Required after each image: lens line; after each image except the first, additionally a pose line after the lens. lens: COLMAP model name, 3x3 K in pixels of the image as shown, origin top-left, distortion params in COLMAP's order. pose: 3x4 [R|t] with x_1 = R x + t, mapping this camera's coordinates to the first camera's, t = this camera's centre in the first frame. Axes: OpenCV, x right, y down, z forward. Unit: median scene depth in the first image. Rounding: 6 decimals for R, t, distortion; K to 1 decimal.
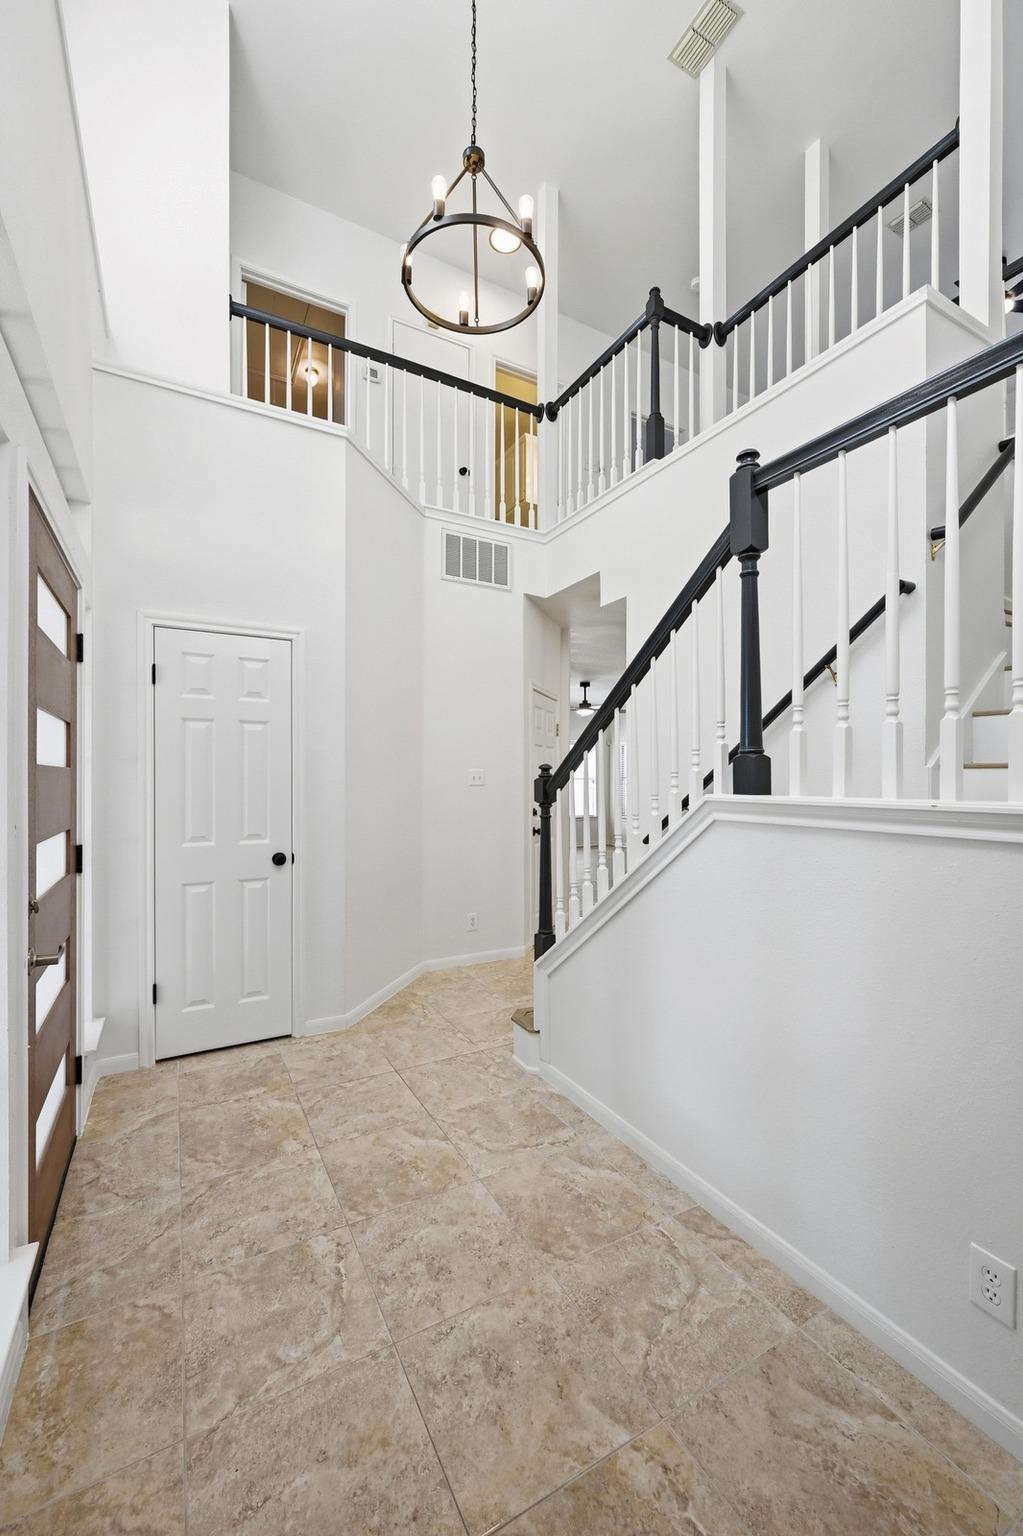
lens RADIAL K [[605.3, 0, 506.4], [0, 605.3, 784.5], [0, 0, 1]] dist [-0.002094, 0.000289]
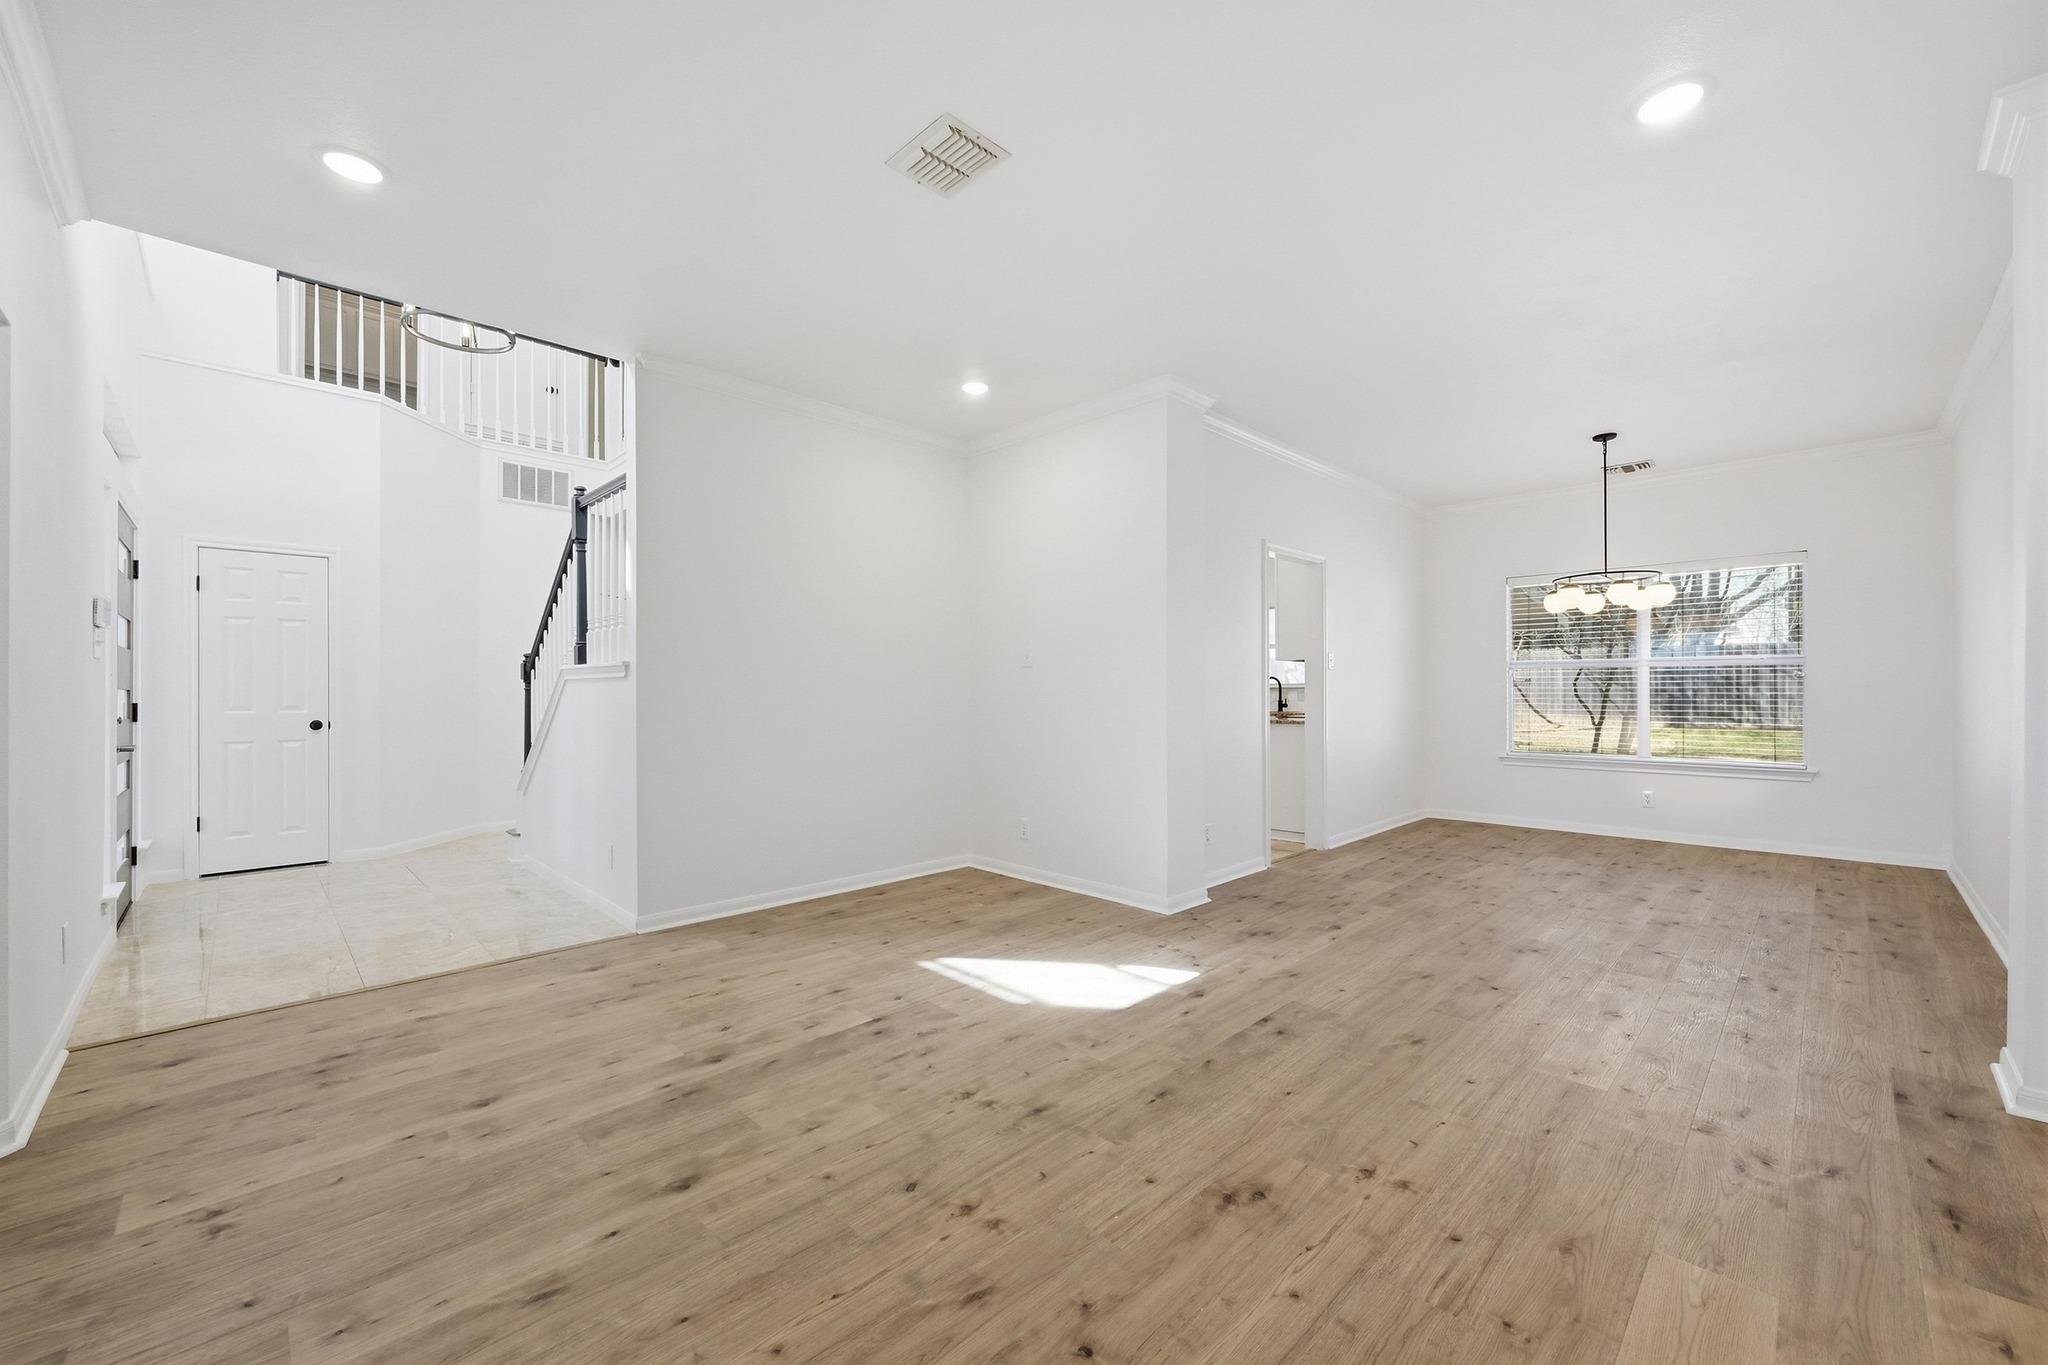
lens RADIAL K [[797.2, 0, 1012.0], [0, 797.2, 692.1], [0, 0, 1]] dist [-0.001454, 0.000051]
pose [[0.964288, -0.005459, 0.264798, 0.632360], [0.008637, 0.999904, -0.010839, 0.085039], [-0.264713, 0.012739, 0.964243, -1.080347]]
